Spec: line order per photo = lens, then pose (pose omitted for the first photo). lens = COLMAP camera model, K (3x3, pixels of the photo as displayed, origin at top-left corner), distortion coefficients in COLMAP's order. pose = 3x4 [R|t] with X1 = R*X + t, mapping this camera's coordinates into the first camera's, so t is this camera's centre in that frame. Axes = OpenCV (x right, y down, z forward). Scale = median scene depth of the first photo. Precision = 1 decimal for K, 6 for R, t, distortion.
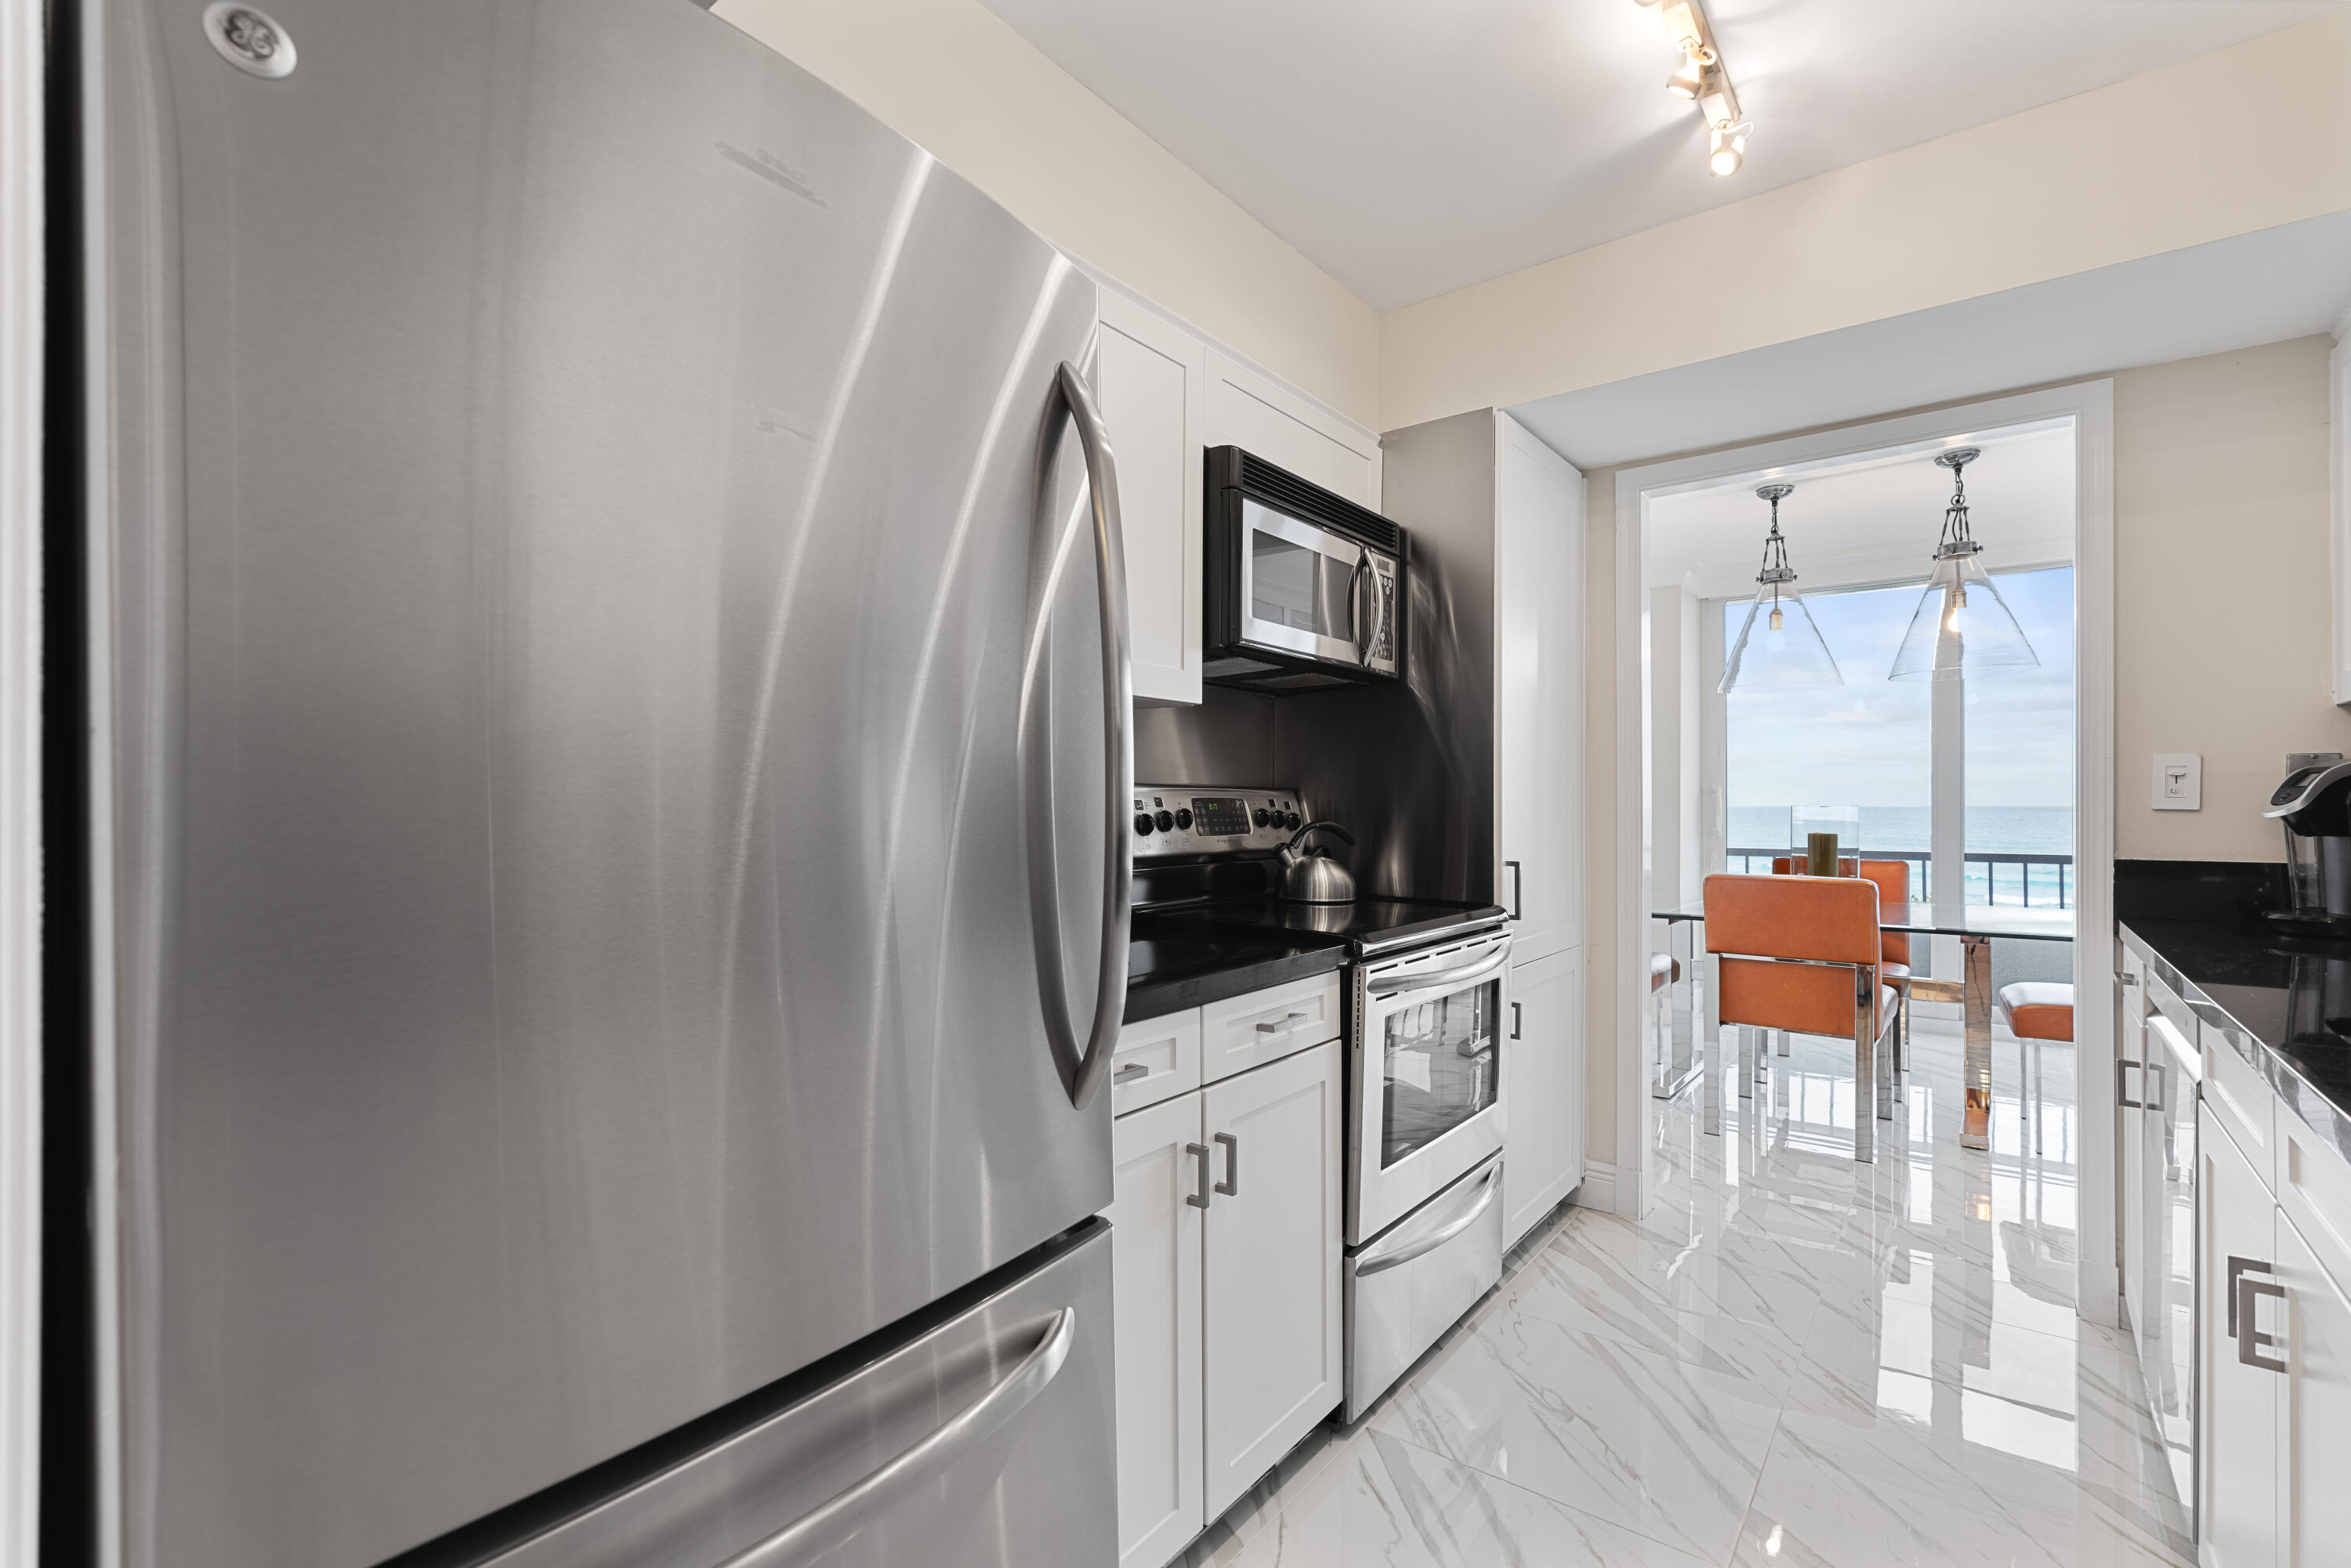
lens RADIAL K [[1056.5, 0, 1169.7], [0, 1056.5, 794.5], [0, 0, 1]] dist [-0.011512, 0.000687]
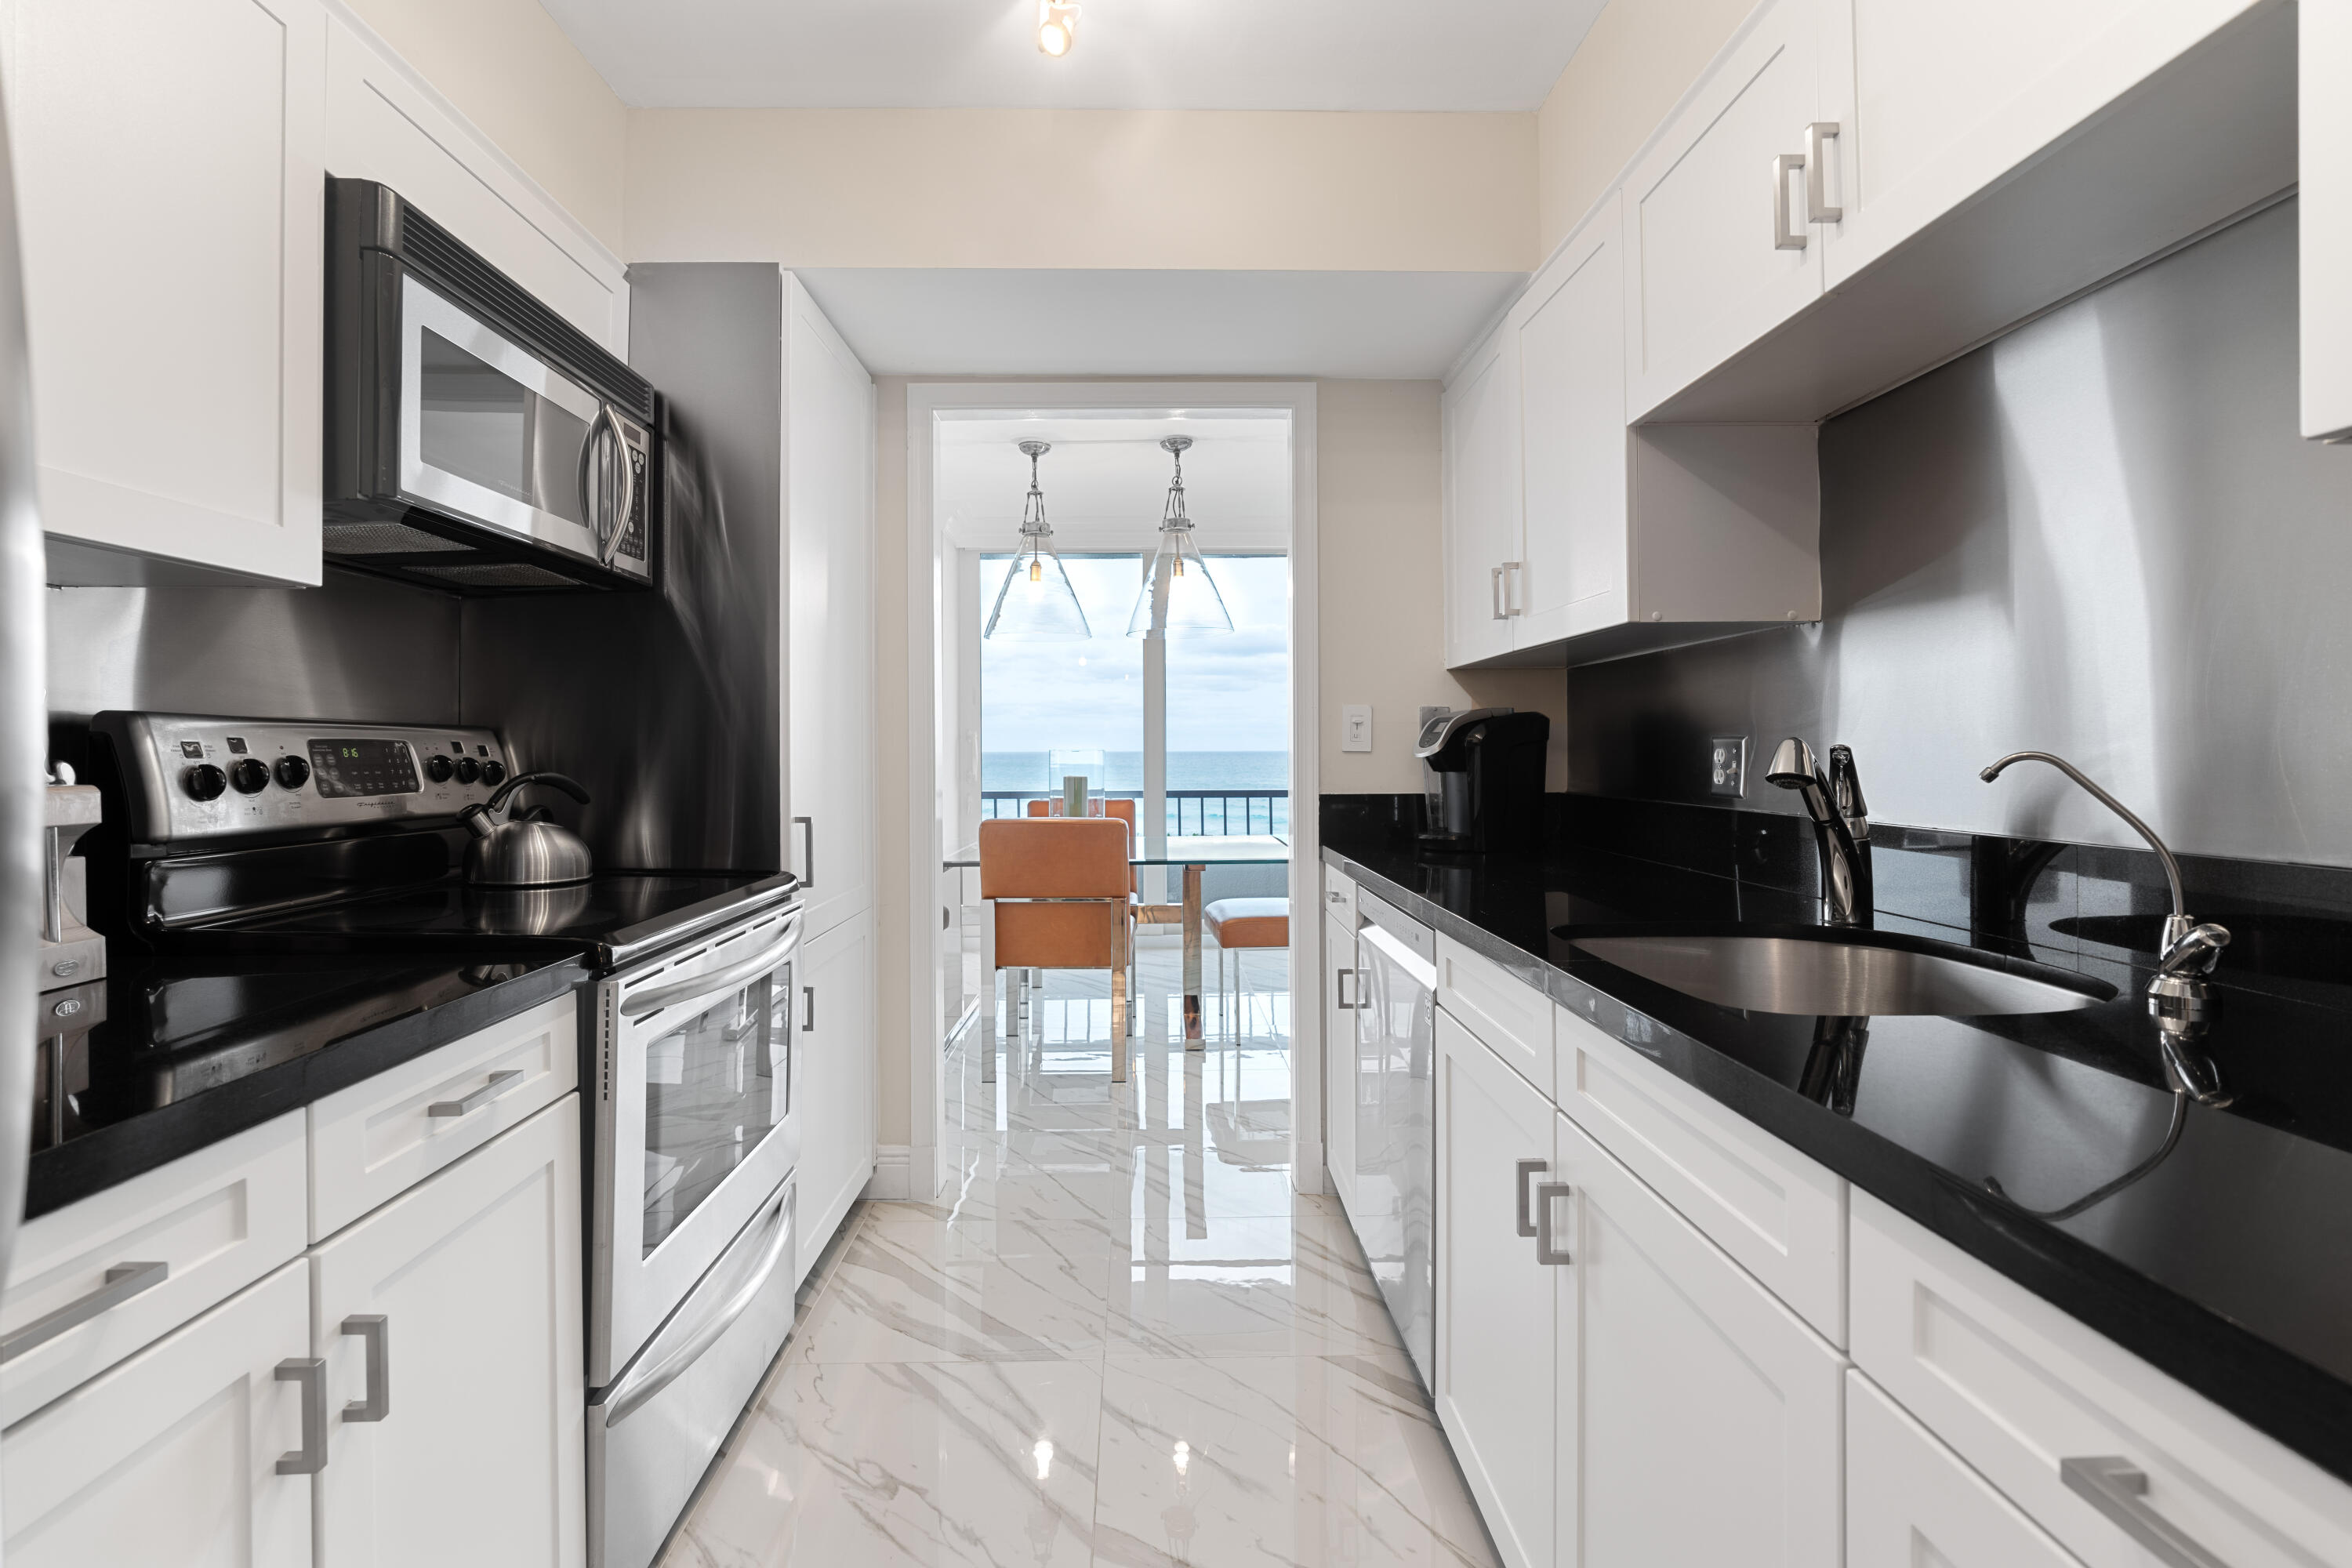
lens RADIAL K [[1061.2, 0, 1164.6], [0, 1061.2, 752.9], [0, 0, 1]] dist [-0.008473, 0.001729]
pose [[0.774206, -0.004248, 0.632920, 0.018035], [-0.002565, 0.999948, 0.009850, 0.004130], [-0.632929, -0.009249, 0.774155, 0.178436]]
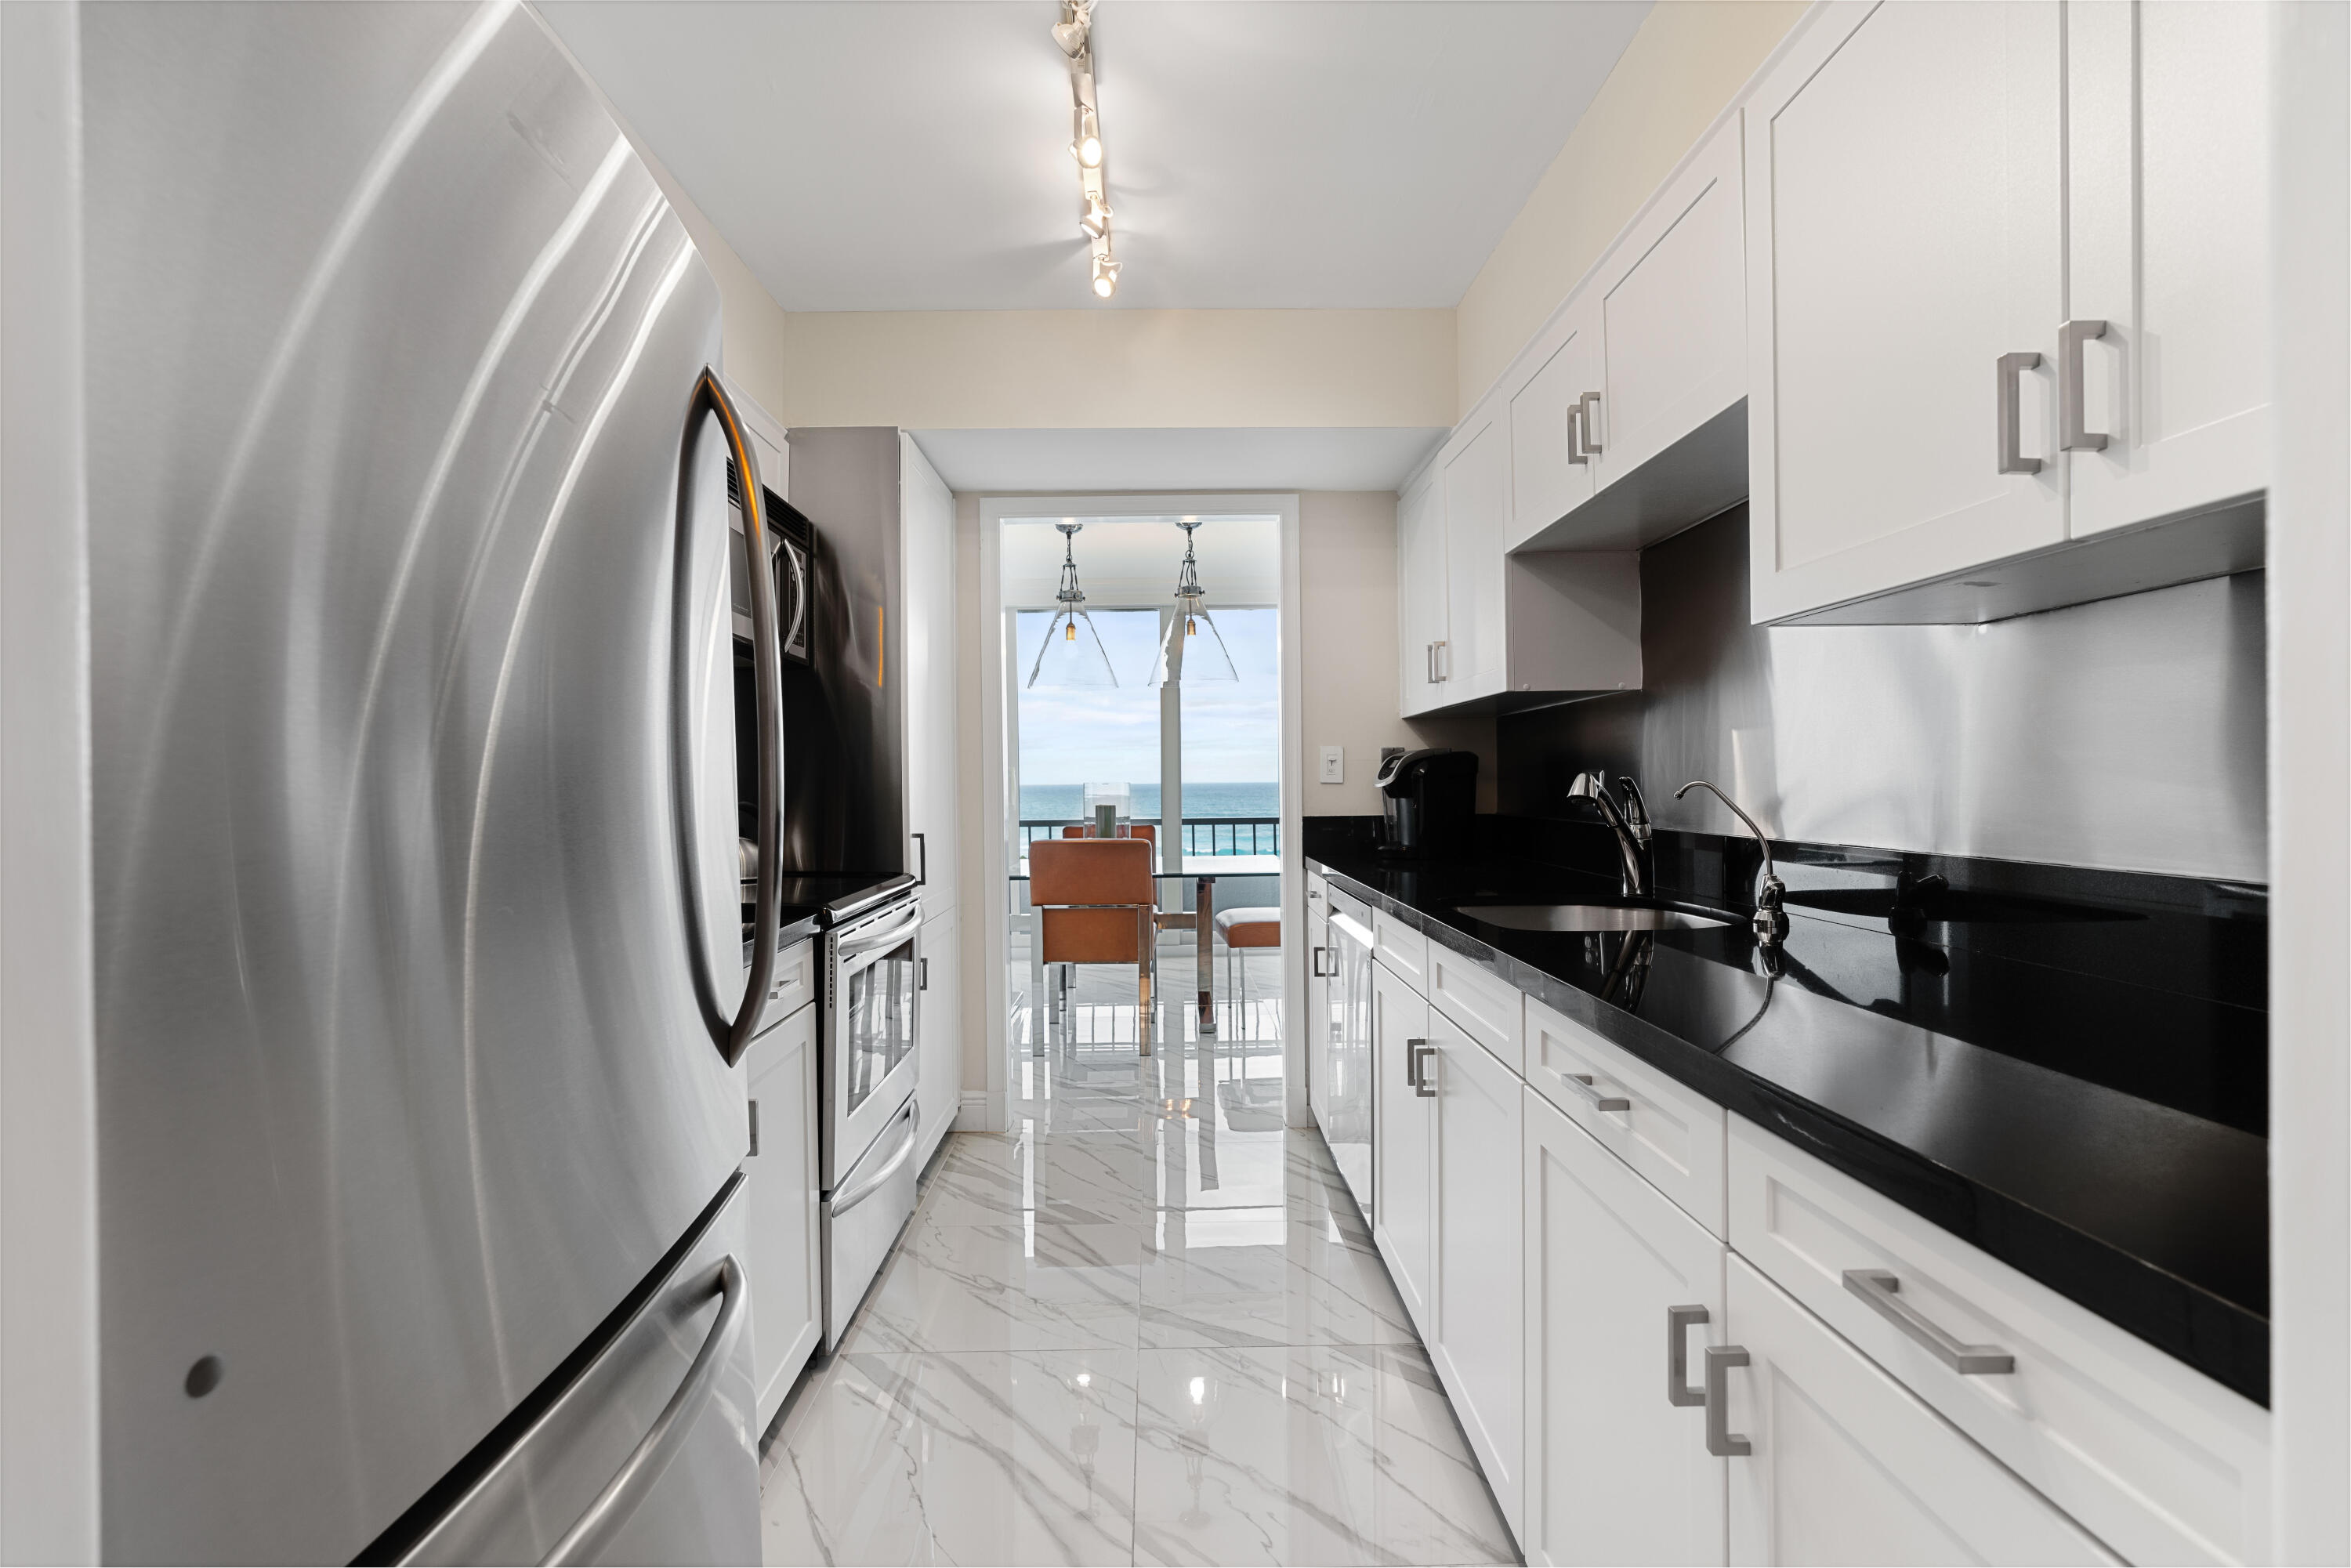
lens RADIAL K [[1053.7, 0, 1177.2], [0, 1053.7, 772.6], [0, 0, 1]] dist [-0.011791, 0.005265]
pose [[0.774545, -0.001649, 0.632517, -0.176109], [0.003565, 0.999992, -0.001759, 0.001053], [-0.632509, 0.003617, 0.774544, -0.050700]]
